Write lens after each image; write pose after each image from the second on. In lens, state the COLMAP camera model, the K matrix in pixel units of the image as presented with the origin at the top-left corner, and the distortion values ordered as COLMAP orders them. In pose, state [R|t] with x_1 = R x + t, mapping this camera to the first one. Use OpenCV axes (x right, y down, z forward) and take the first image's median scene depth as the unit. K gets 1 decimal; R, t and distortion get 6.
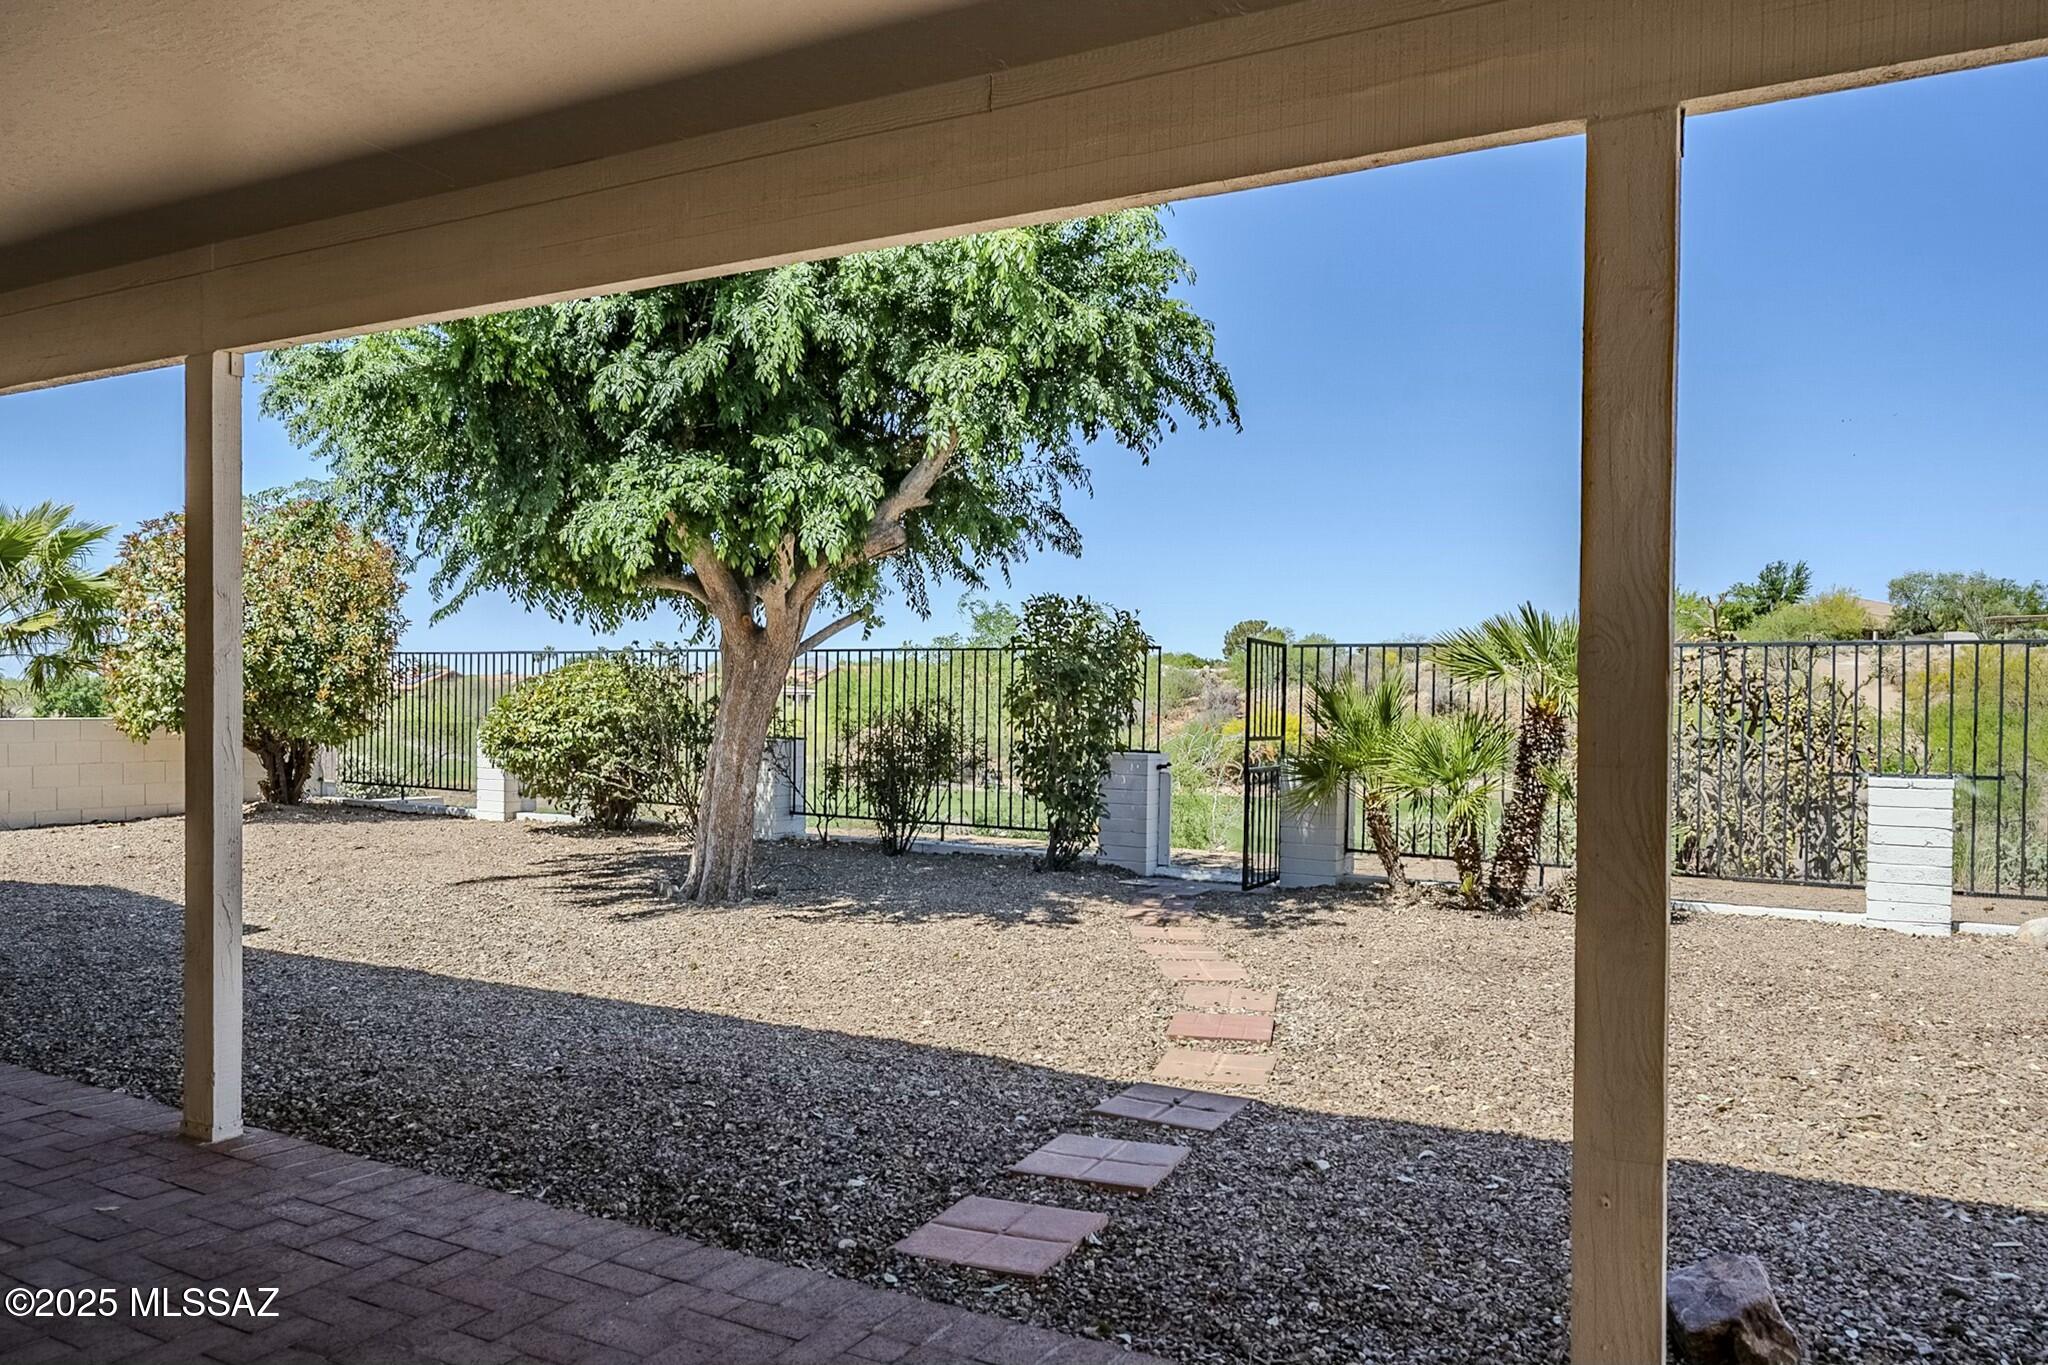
lens RADIAL K [[1432.3, 0, 1031.2], [0, 1432.3, 692.8], [0, 0, 1]] dist [-0.011195, -0.002817]
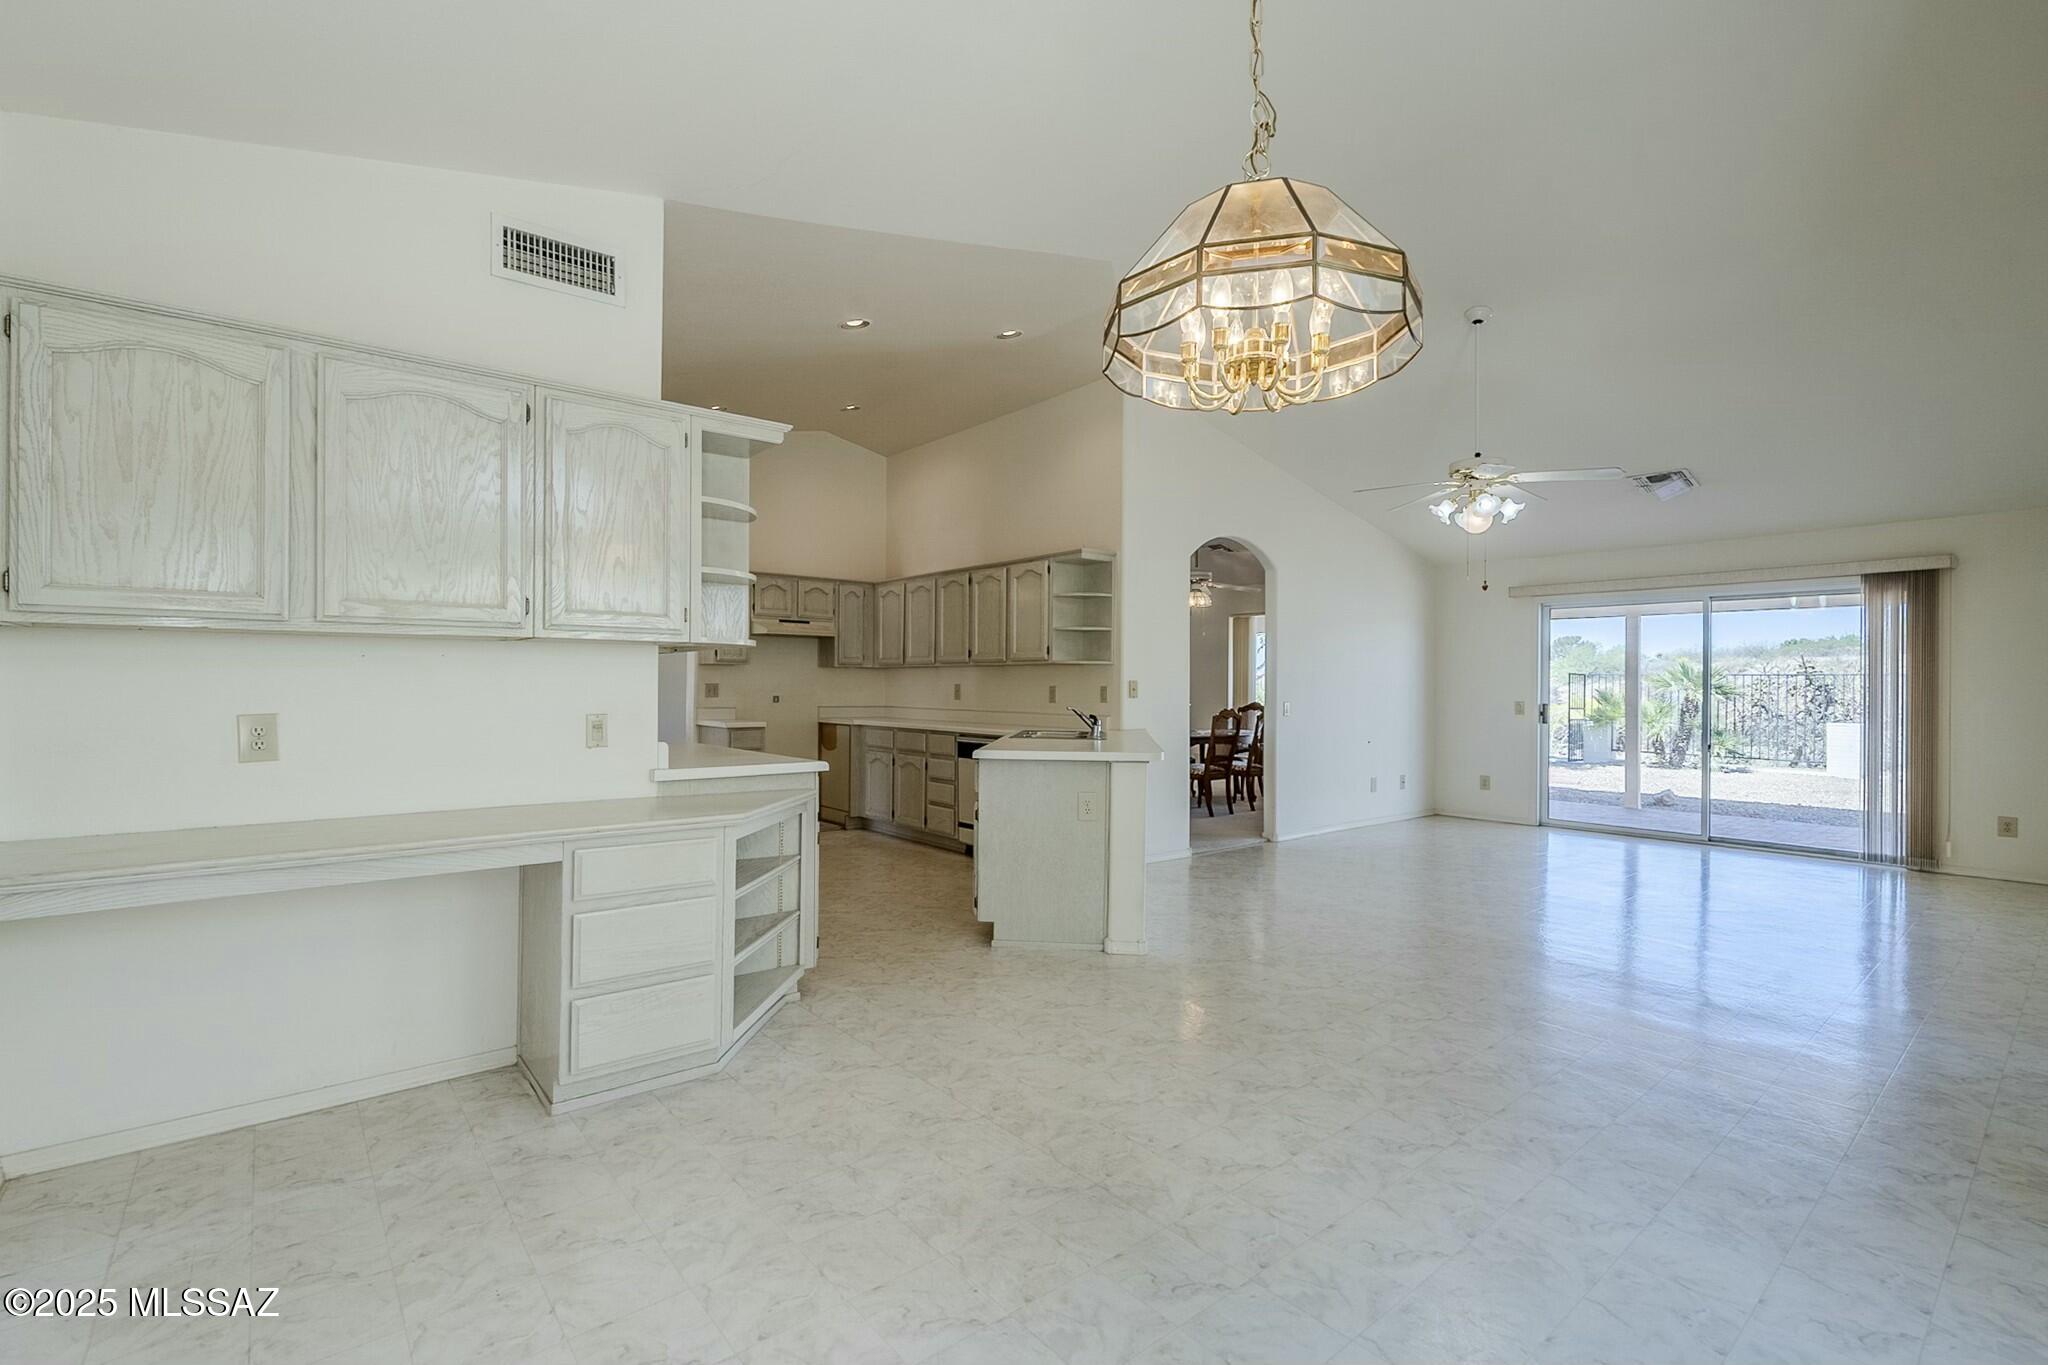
lens RADIAL K [[914.4, 0, 1012.2], [0, 914.4, 680.5], [0, 0, 1]] dist [-0.002828, -0.001034]
pose [[0.923483, -0.006401, -0.383586, -0.160674], [0.004798, 0.999975, -0.005135, -0.017650], [0.383609, 0.002902, 0.923491, -1.011474]]
